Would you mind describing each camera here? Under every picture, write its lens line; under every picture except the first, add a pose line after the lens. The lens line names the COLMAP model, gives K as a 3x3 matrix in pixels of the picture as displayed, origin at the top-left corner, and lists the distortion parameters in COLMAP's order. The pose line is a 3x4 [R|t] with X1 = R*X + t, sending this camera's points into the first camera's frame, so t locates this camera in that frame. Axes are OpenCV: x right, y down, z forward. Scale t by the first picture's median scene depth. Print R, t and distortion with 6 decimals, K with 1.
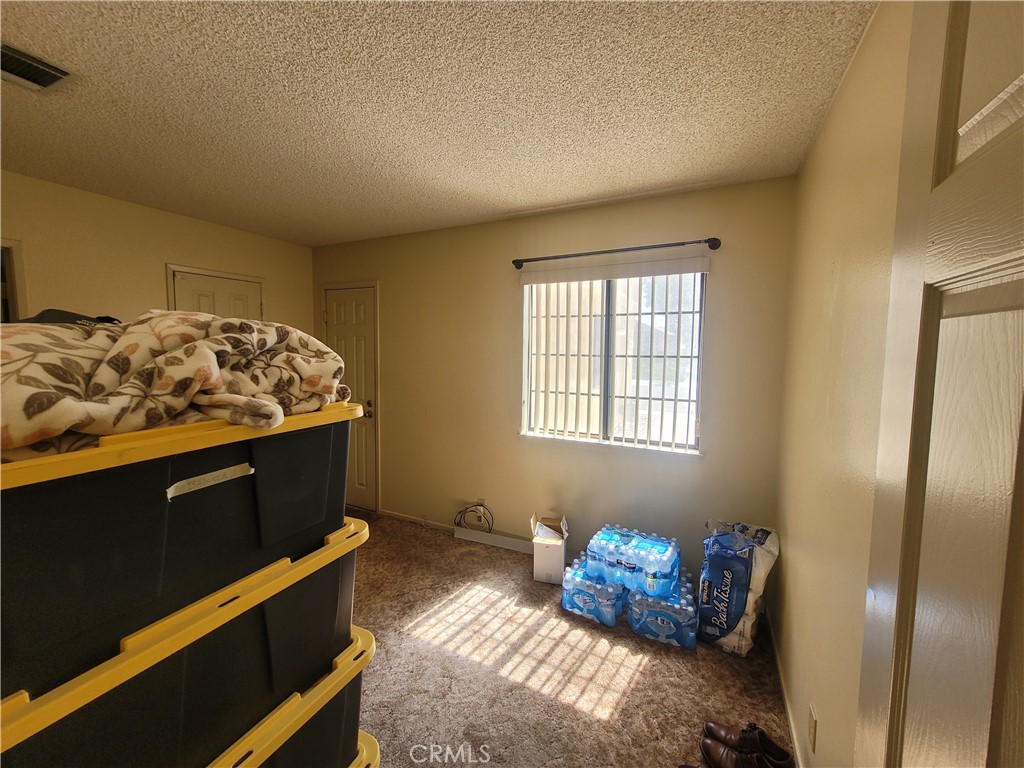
lens RADIAL K [[402.8, 0, 514.5], [0, 402.8, 377.8], [0, 0, 1]] dist [0.002010, 0.000916]
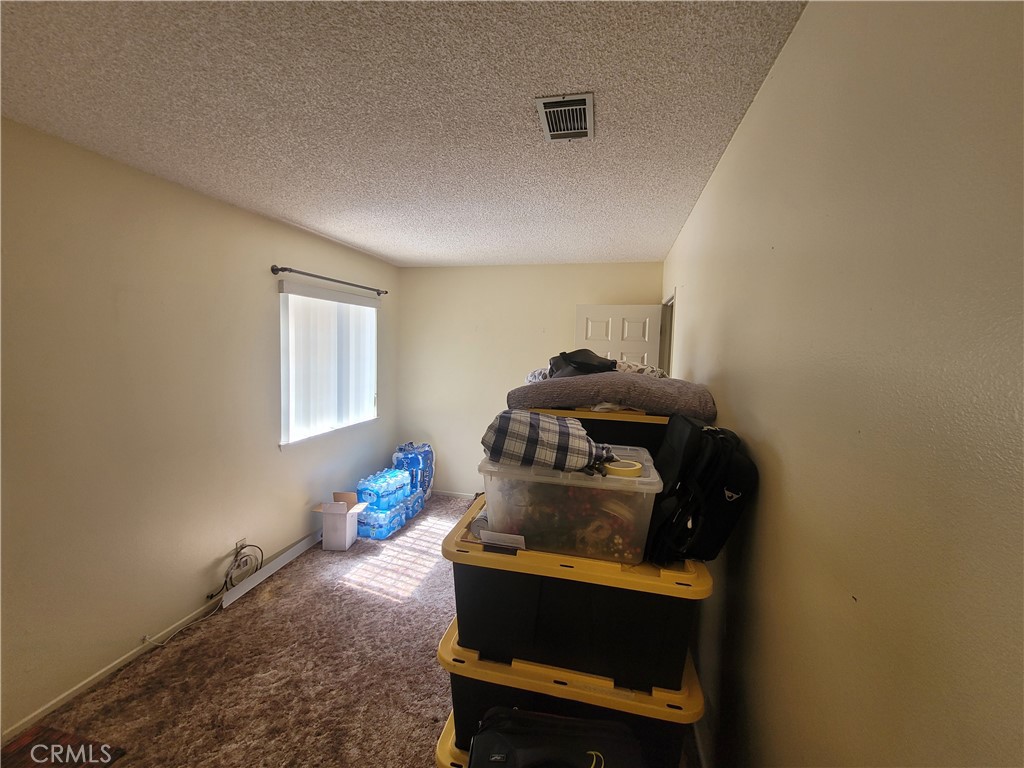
lens RADIAL K [[402.8, 0, 515.1], [0, 402.8, 383.1], [0, 0, 1]] dist [0.002010, 0.000916]
pose [[-0.228653, -0.094728, 0.968888, -1.326470], [0.049719, 0.992819, 0.108801, -0.109315], [-0.972238, 0.073050, -0.222301, 0.834452]]
